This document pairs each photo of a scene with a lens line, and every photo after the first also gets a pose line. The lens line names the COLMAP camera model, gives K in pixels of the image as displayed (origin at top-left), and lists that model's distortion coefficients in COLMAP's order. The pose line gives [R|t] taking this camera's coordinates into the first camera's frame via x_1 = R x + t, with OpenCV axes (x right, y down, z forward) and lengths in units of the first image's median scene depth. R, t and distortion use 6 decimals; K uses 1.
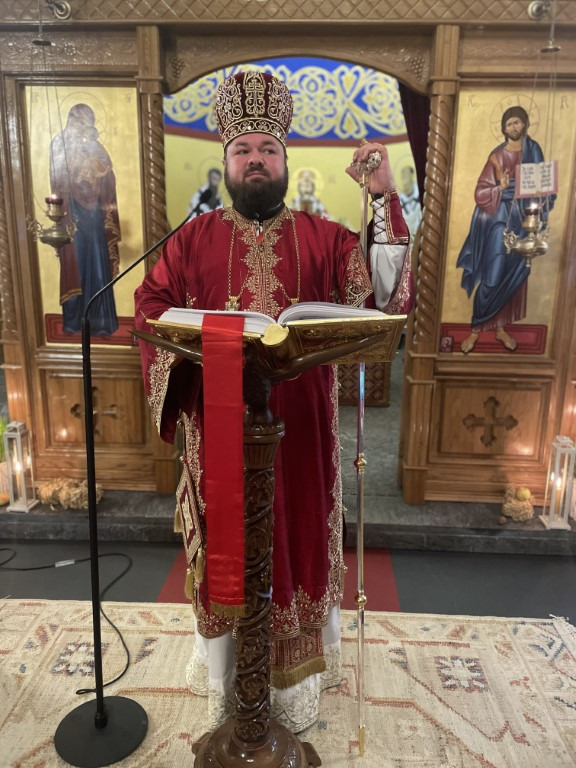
lens RADIAL K [[584.1, 0, 289.0], [0, 584.1, 379.7], [0, 0, 1]] dist [0.068835, -0.093101]
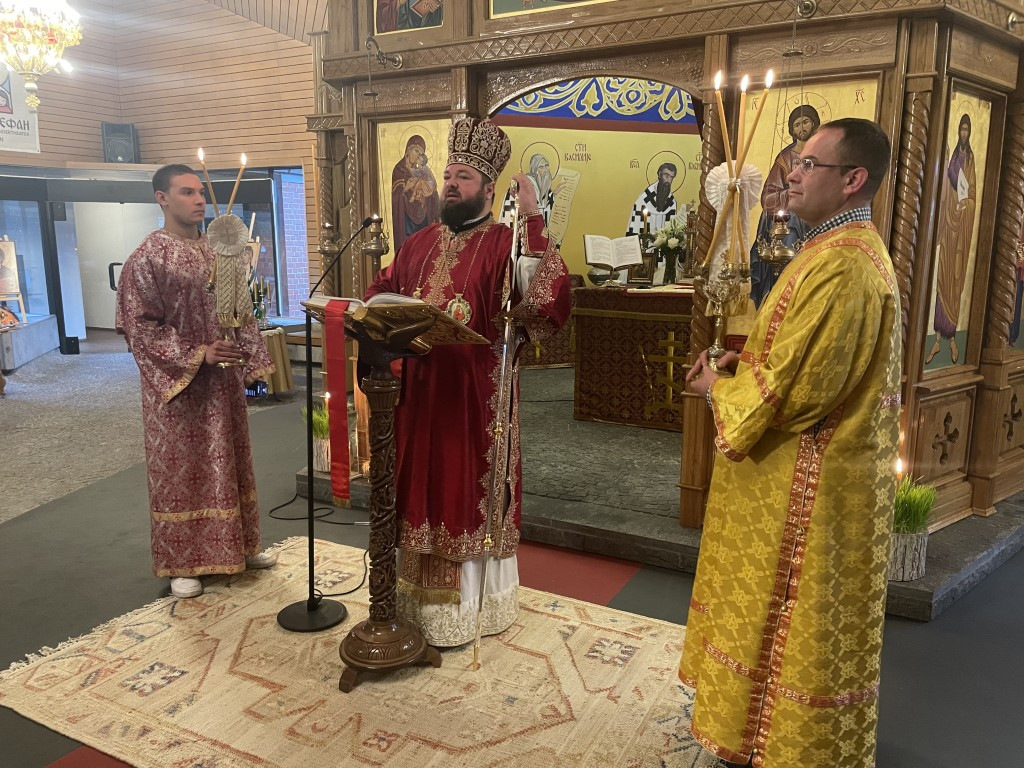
lens RADIAL K [[778.9, 0, 513.4], [0, 778.9, 393.2], [0, 0, 1]] dist [0.068835, -0.093101]
pose [[0.899712, 0.071350, -0.430612, 0.528832], [-0.091528, 0.995455, -0.026295, 0.063868], [0.426779, 0.063071, 0.902154, -0.283968]]
